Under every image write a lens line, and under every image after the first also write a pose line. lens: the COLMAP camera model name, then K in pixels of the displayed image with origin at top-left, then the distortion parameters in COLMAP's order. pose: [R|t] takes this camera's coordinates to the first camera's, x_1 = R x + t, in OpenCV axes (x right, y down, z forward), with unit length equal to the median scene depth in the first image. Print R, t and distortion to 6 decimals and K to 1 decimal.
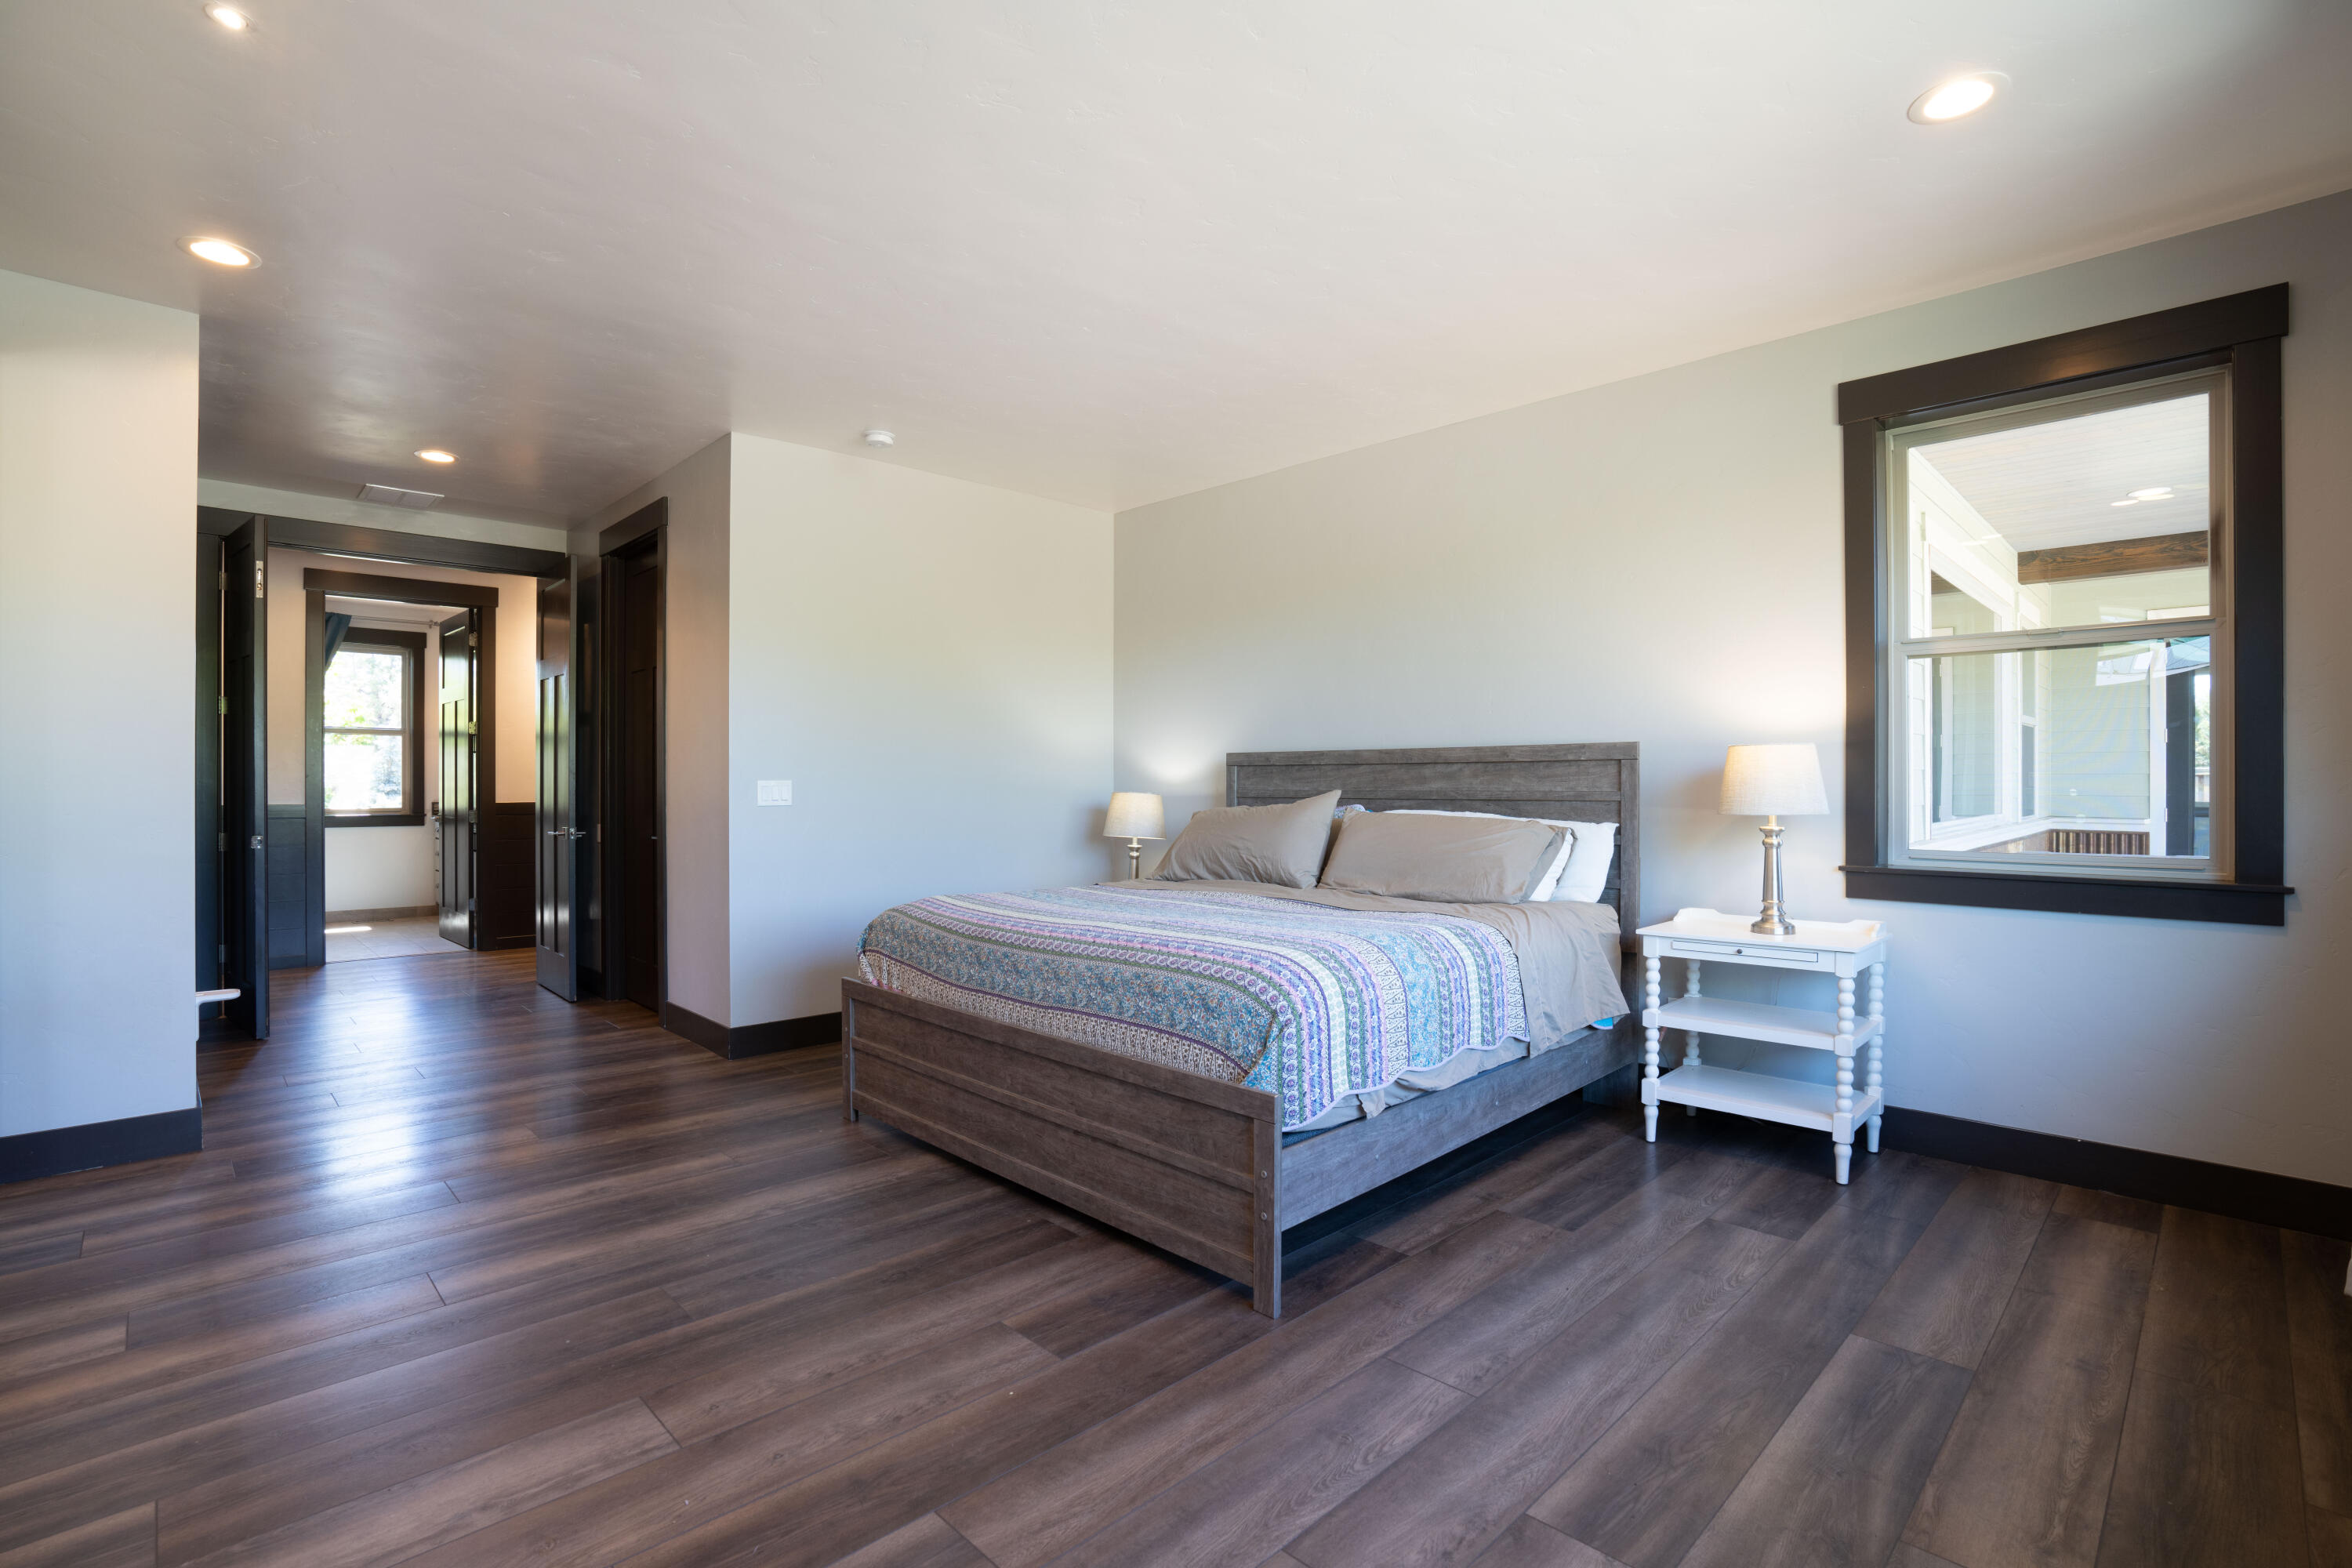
lens RADIAL K [[1086.6, 0, 1170.5], [0, 1086.6, 781.8], [0, 0, 1]] dist [-0.067176, 0.024457]
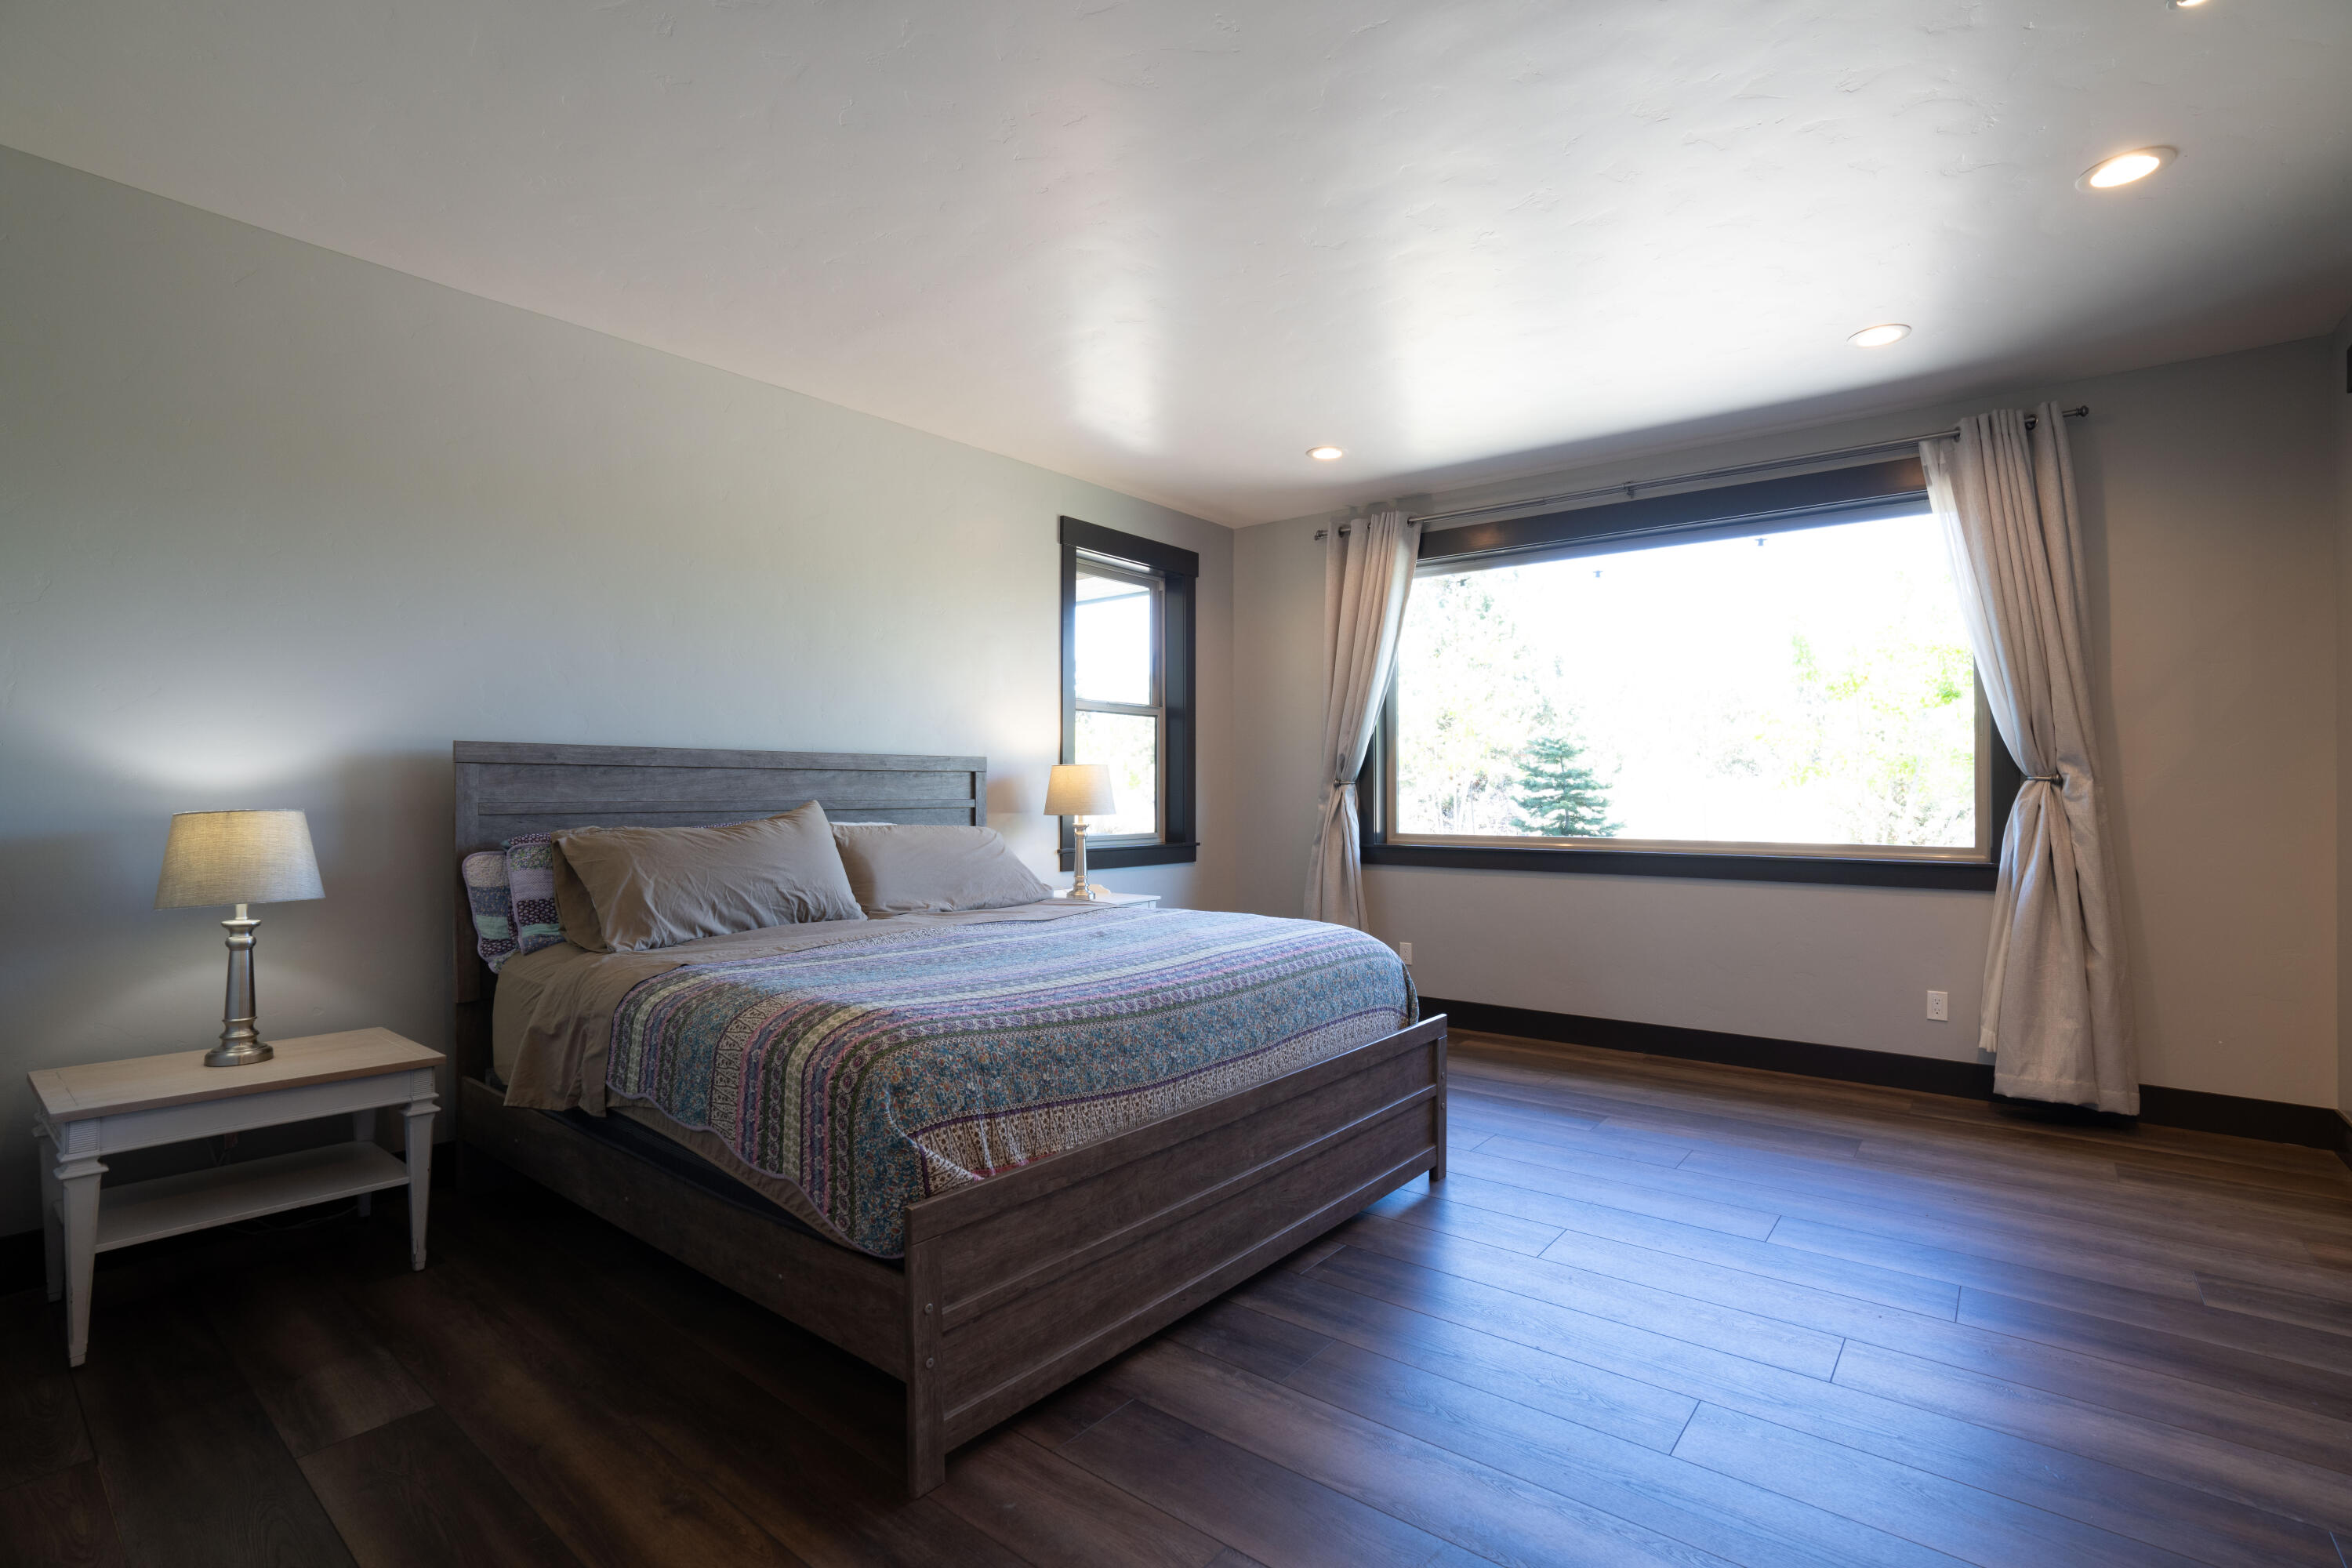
lens RADIAL K [[1086.6, 0, 1170.5], [0, 1086.6, 784.5], [0, 0, 1]] dist [-0.067176, 0.024457]
pose [[-0.115260, 0.007851, 0.993304, -0.842927], [-0.000993, 0.999967, -0.008018, 0.002376], [-0.993335, -0.001910, -0.115249, 1.019492]]
